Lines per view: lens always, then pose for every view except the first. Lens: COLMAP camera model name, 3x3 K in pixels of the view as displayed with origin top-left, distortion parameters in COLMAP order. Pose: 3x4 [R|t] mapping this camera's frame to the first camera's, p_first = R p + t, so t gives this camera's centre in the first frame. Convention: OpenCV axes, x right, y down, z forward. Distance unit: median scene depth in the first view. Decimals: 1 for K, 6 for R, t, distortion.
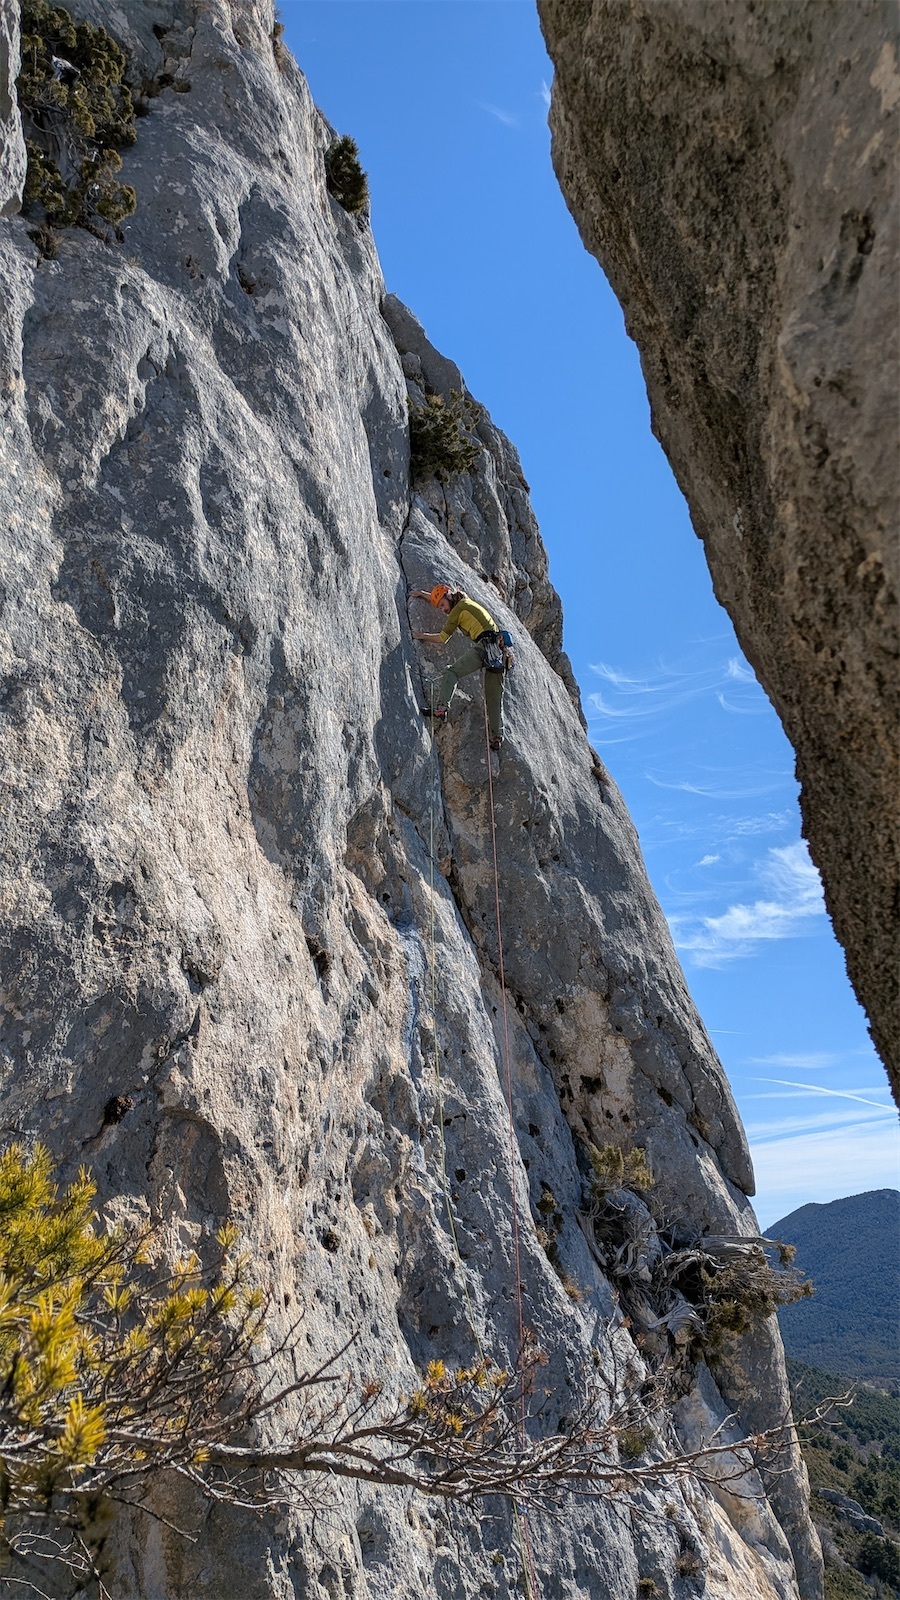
lens RADIAL K [[1128.8, 0, 425.7], [0, 1128.8, 825.4], [0, 0, 1]] dist [0.097354, -0.156878]
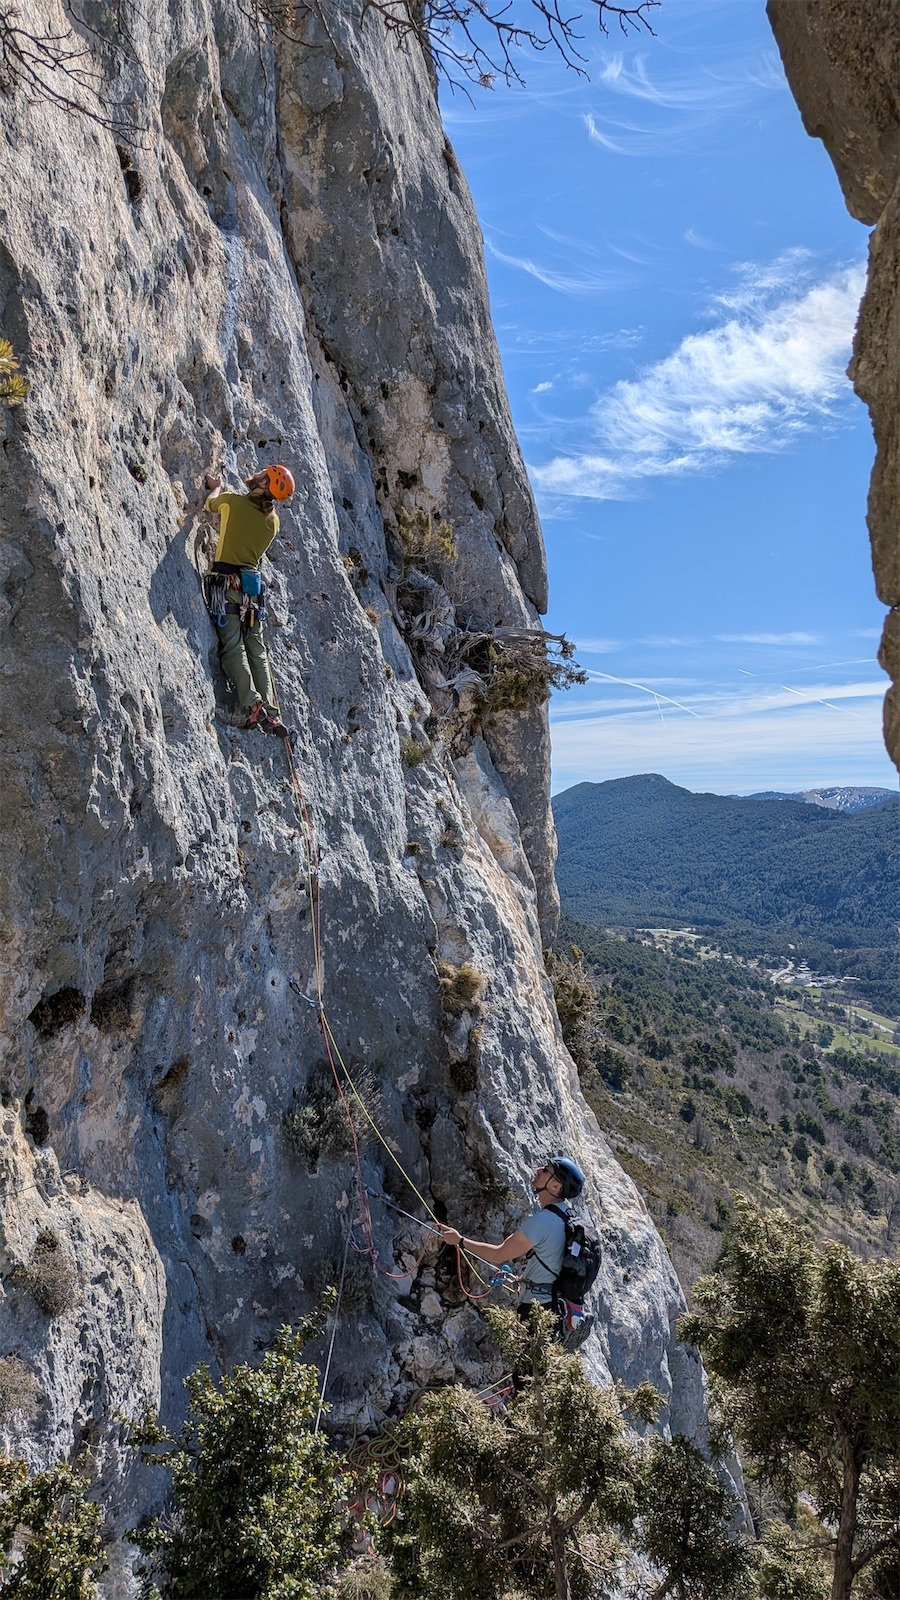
lens RADIAL K [[1134.2, 0, 437.9], [0, 1134.2, 791.9], [0, 0, 1]] dist [0.120219, -0.204278]
pose [[0.982251, 0.054309, 0.179535, 0.007343], [-0.109957, 0.942170, 0.316583, 0.228153], [-0.151960, -0.330705, 0.931420, -0.052954]]
